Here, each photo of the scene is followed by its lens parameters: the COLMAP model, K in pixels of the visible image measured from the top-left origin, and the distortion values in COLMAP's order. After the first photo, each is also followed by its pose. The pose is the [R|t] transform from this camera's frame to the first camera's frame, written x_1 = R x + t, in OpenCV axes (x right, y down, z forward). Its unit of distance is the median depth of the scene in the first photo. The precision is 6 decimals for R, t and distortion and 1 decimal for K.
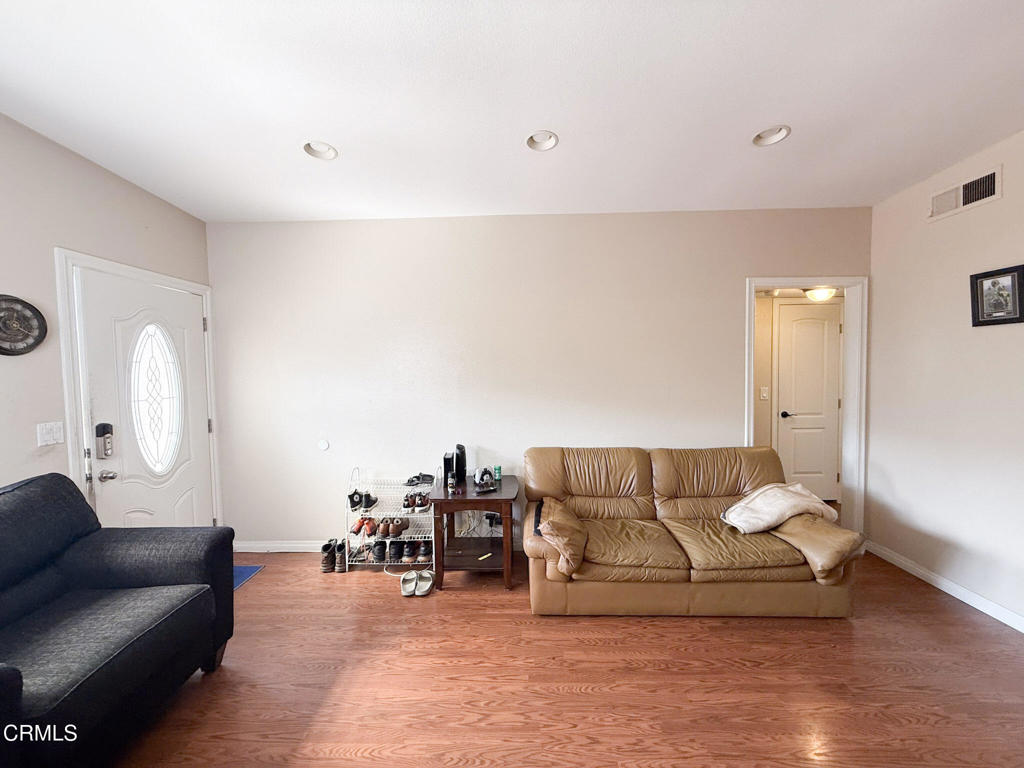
lens RADIAL K [[406.9, 0, 513.7], [0, 406.9, 383.1], [0, 0, 1]] dist [-0.000303, 0.000086]
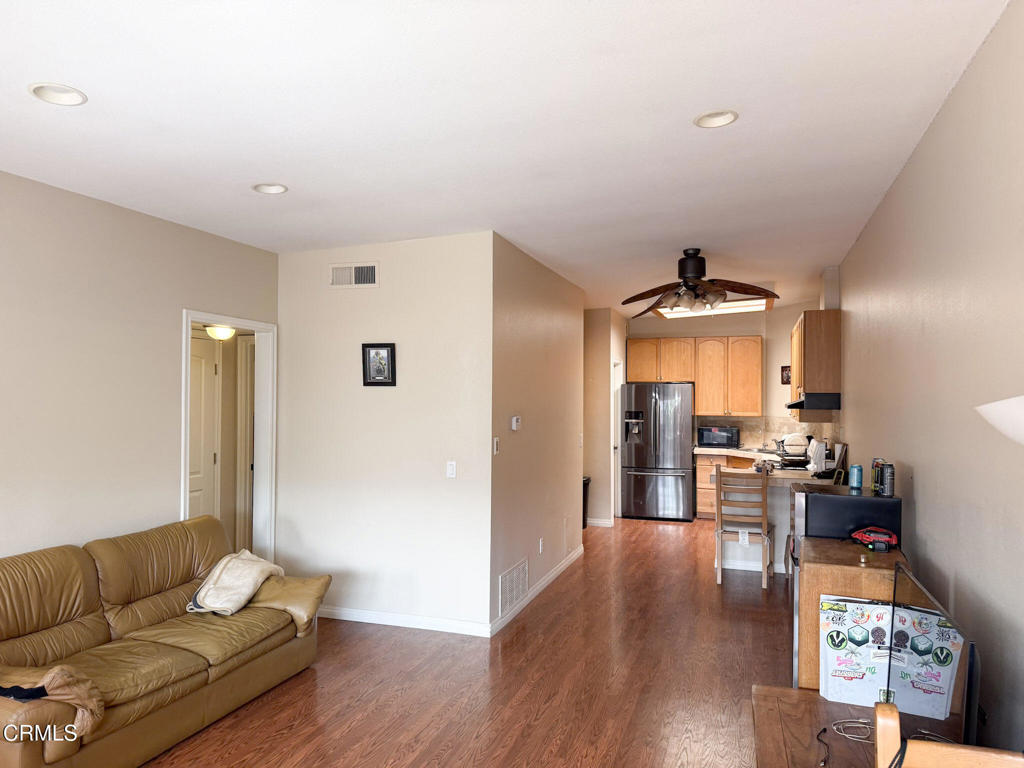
lens RADIAL K [[718.9, 0, 512.0], [0, 718.9, 384.0], [0, 0, 1]] dist [0.033524, -0.051817]
pose [[0.294200, 0.032411, 0.955194, -0.744780], [0.026319, 0.998771, -0.041996, -0.041421], [-0.955381, 0.037495, 0.292986, -0.044934]]
